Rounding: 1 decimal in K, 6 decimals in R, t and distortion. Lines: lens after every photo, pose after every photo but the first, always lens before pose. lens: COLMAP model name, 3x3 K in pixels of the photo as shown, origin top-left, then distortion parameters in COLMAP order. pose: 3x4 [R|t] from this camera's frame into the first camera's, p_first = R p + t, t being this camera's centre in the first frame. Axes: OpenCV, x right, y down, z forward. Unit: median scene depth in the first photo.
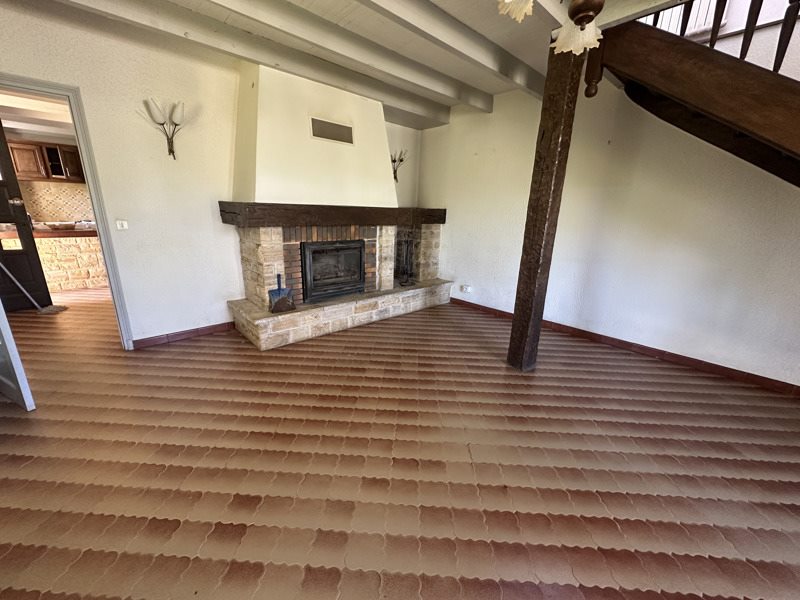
lens RADIAL K [[319.8, 0, 399.2], [0, 319.8, 301.6], [0, 0, 1]] dist [-0.000679, 0.000137]
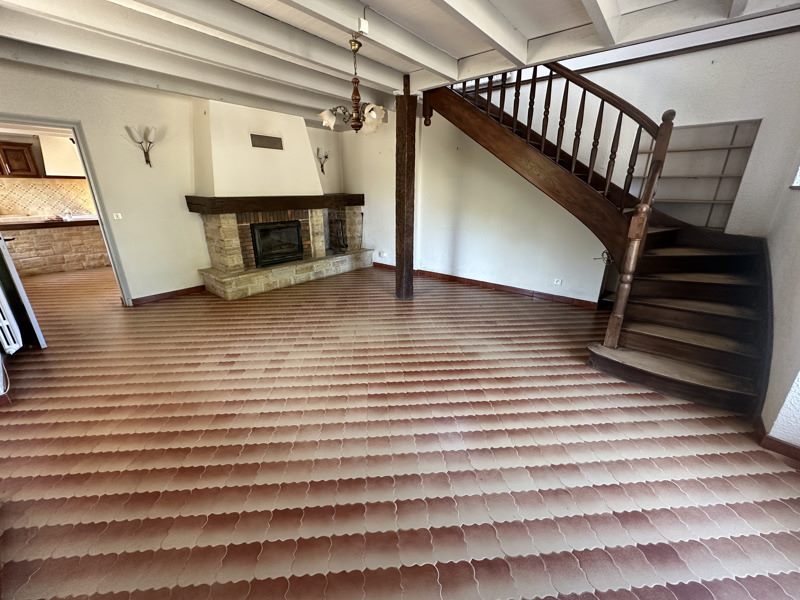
lens RADIAL K [[319.8, 0, 399.2], [0, 319.8, 301.6], [0, 0, 1]] dist [-0.000679, 0.000137]
pose [[0.990969, -0.068238, 0.115427, 0.148955], [0.060872, 0.995949, 0.066181, 0.098878], [-0.119476, -0.058557, 0.991109, -0.472416]]
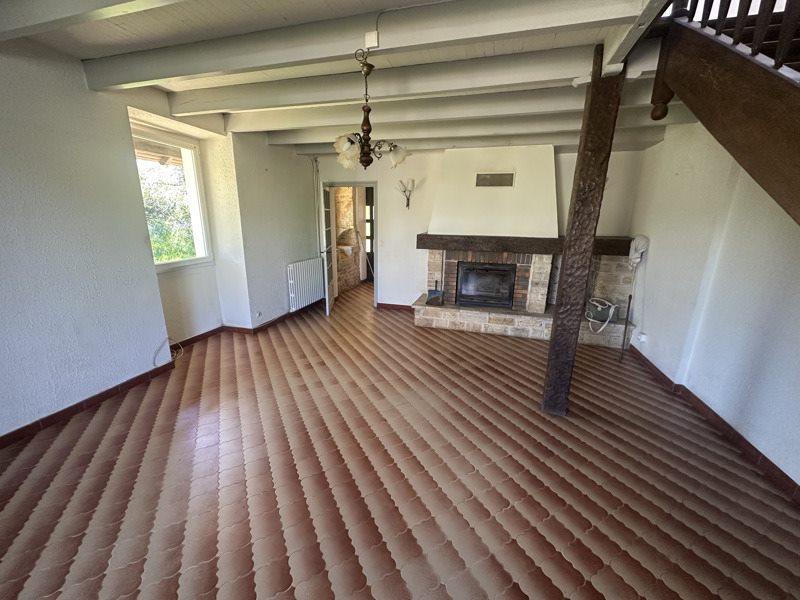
lens RADIAL K [[319.8, 0, 399.2], [0, 319.8, 301.6], [0, 0, 1]] dist [-0.000679, 0.000137]
pose [[0.515177, 0.196923, -0.834155, 0.750232], [-0.237517, 0.967932, 0.081814, -0.064962], [0.823516, 0.155977, 0.545429, 0.046902]]
